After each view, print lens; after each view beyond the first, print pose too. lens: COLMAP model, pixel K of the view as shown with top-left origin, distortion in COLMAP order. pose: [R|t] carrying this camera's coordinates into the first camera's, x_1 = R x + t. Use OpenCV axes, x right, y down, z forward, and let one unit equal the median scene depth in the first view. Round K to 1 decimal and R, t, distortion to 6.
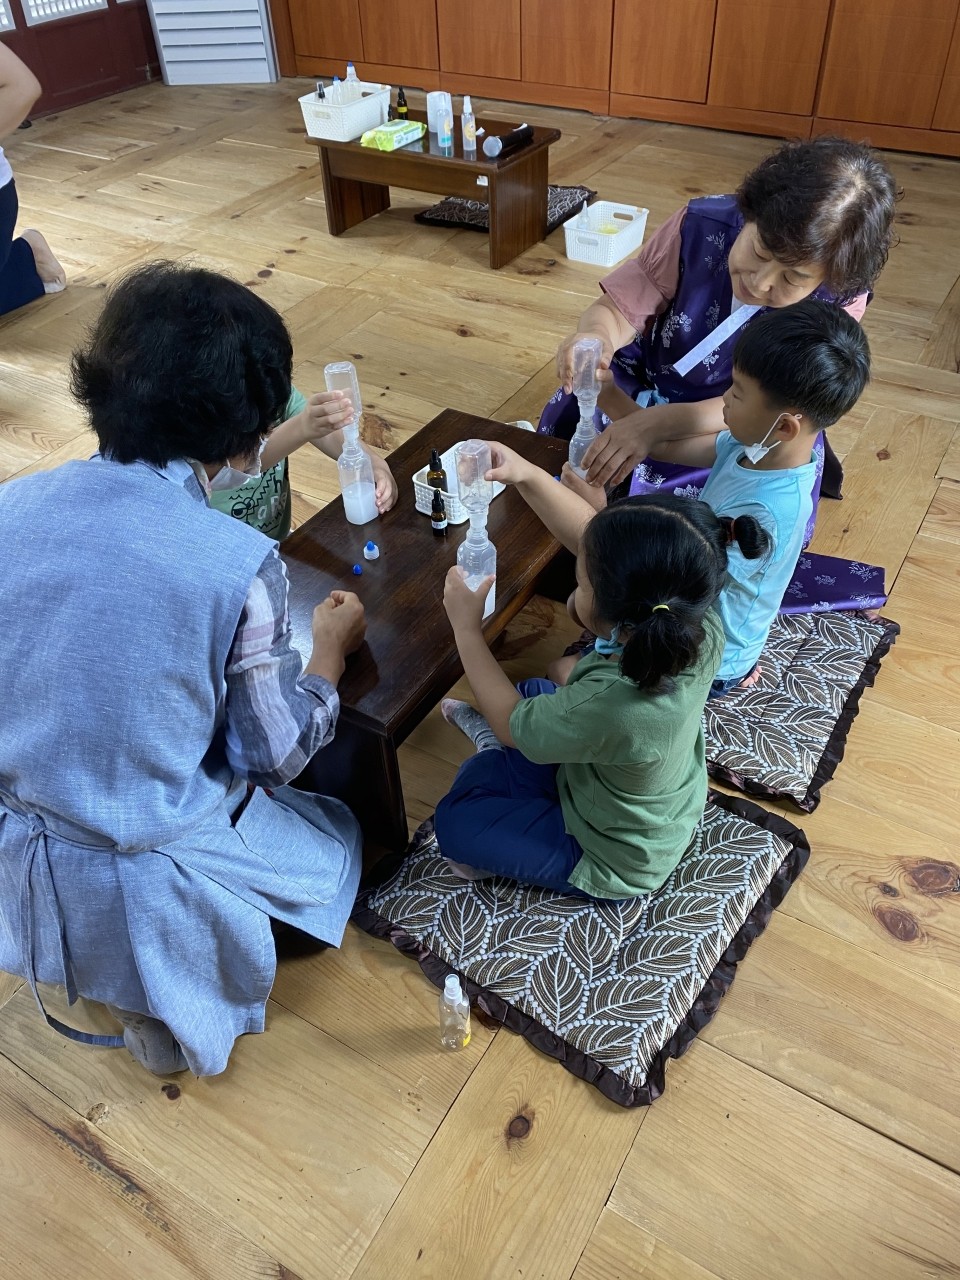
lens RADIAL K [[977.2, 0, 480.0], [0, 977.2, 640.0], [0, 0, 1]] dist [0.014947, -0.008009]
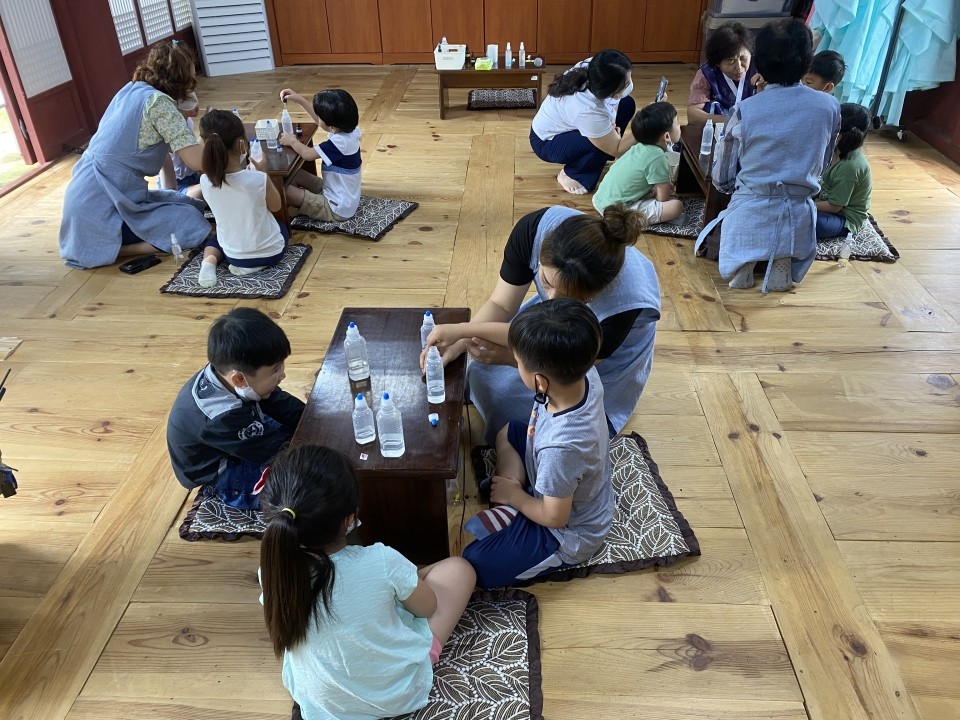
lens RADIAL K [[732.9, 0, 480.0], [0, 732.9, 360.0], [0, 0, 1]] dist [0.014947, -0.008009]
pose [[0.878300, -0.248155, 0.408665, -0.843511], [0.312708, 0.944739, -0.098392, 0.220190], [-0.361666, 0.214211, 0.907365, -0.267047]]
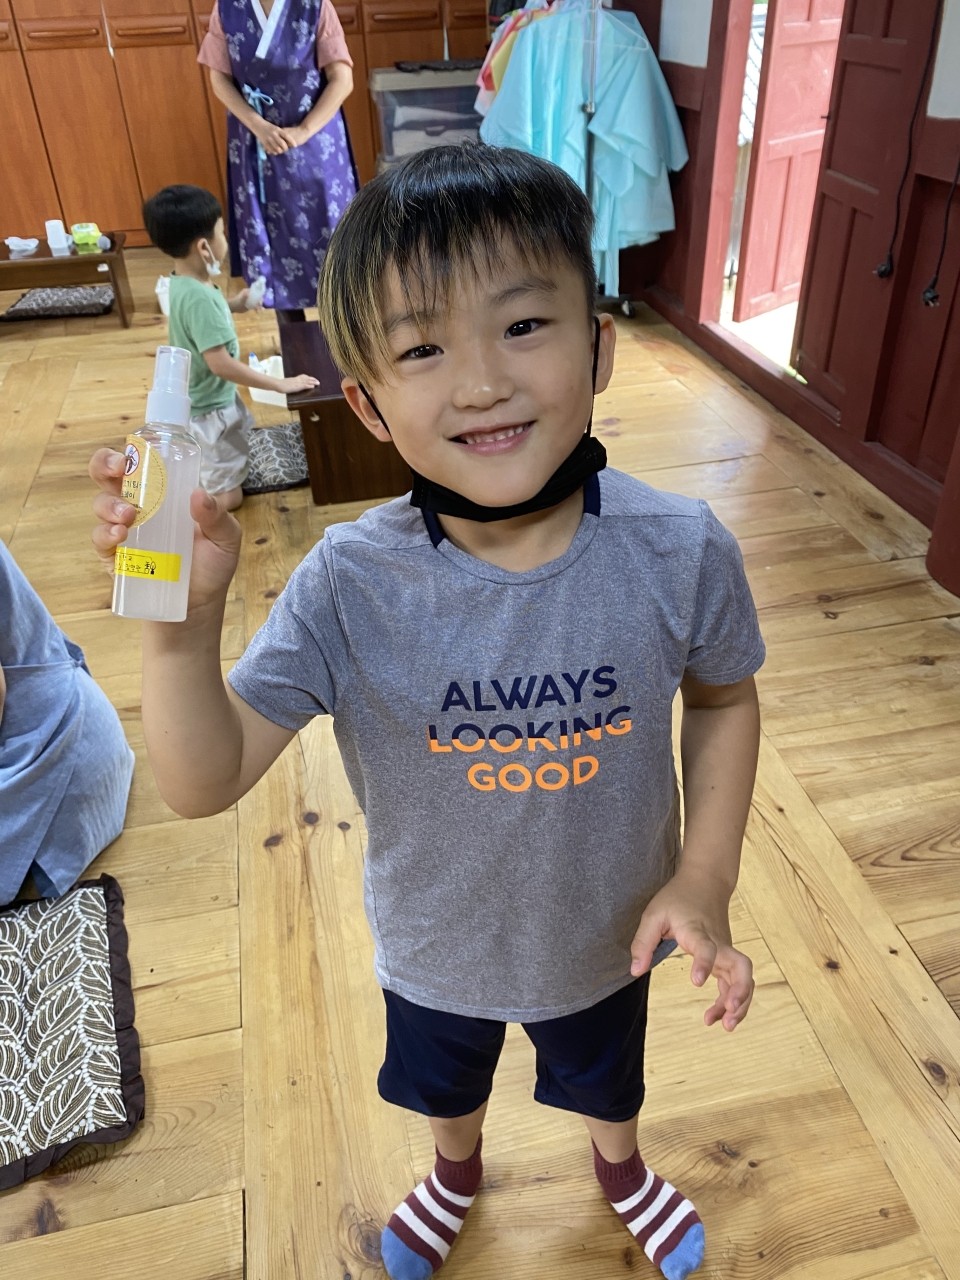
lens RADIAL K [[977.2, 0, 480.0], [0, 977.2, 640.0], [0, 0, 1]] dist [0.014947, -0.008009]
pose [[0.729697, -0.374654, 0.571993, -0.557663], [0.466091, 0.884607, -0.015182, 0.256811], [-0.500301, 0.277679, 0.820118, -0.254192]]
